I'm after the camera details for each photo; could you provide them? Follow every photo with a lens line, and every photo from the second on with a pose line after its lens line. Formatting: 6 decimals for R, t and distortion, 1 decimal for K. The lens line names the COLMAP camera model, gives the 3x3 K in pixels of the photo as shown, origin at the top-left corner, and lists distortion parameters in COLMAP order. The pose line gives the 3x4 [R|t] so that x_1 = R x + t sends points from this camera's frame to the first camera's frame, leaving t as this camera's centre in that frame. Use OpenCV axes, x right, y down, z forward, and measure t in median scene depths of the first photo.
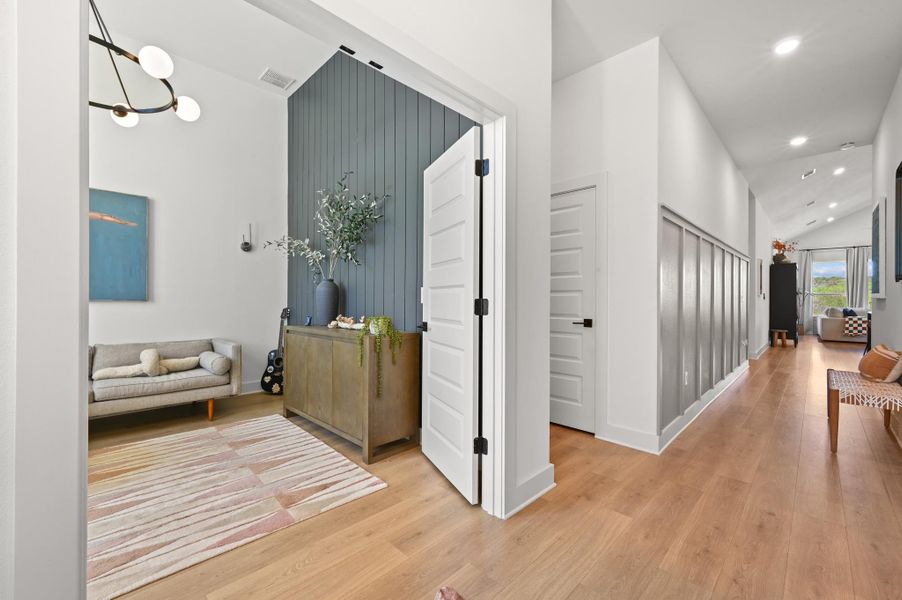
lens RADIAL K [[370.9, 0, 436.3], [0, 370.9, 298.0], [0, 0, 1]] dist [-0.007616, 0.001113]
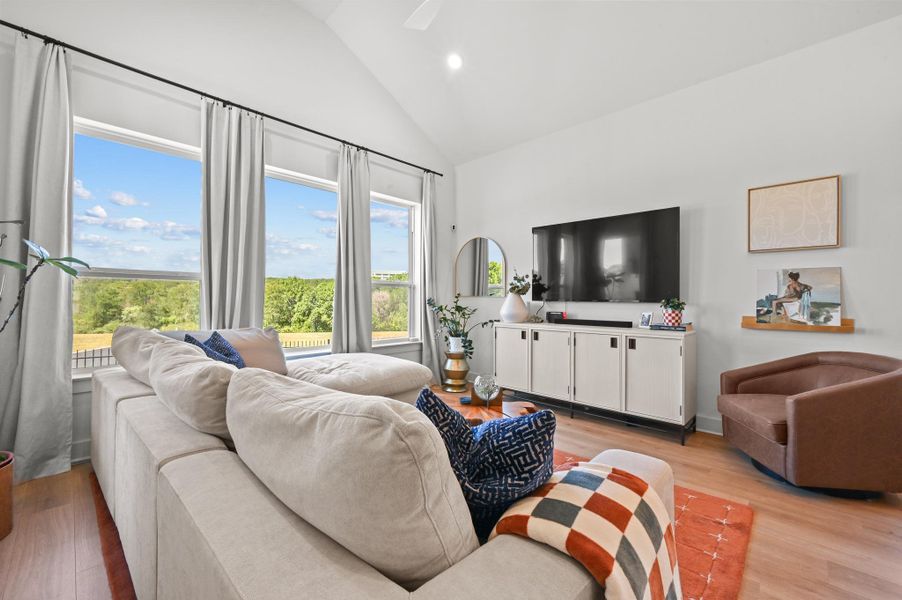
lens RADIAL K [[370.9, 0, 448.7], [0, 370.9, 301.2], [0, 0, 1]] dist [-0.007616, 0.001113]
pose [[-0.029613, -0.001489, 0.999560, 1.042849], [-0.009925, 0.999950, 0.001195, 0.005727], [-0.999512, -0.009886, -0.029626, 1.023918]]
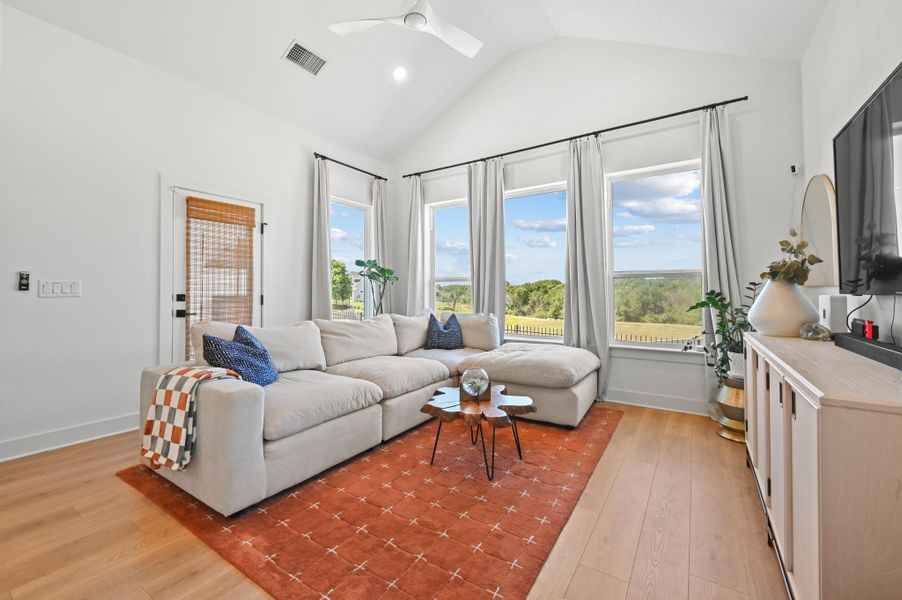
lens RADIAL K [[370.9, 0, 443.0], [0, 370.9, 288.0], [0, 0, 1]] dist [-0.007616, 0.001113]
pose [[0.978627, 0.007022, 0.205522, 1.232356], [-0.004611, 0.999915, -0.012205, 0.004783], [-0.205591, 0.010997, 0.978576, 0.752401]]
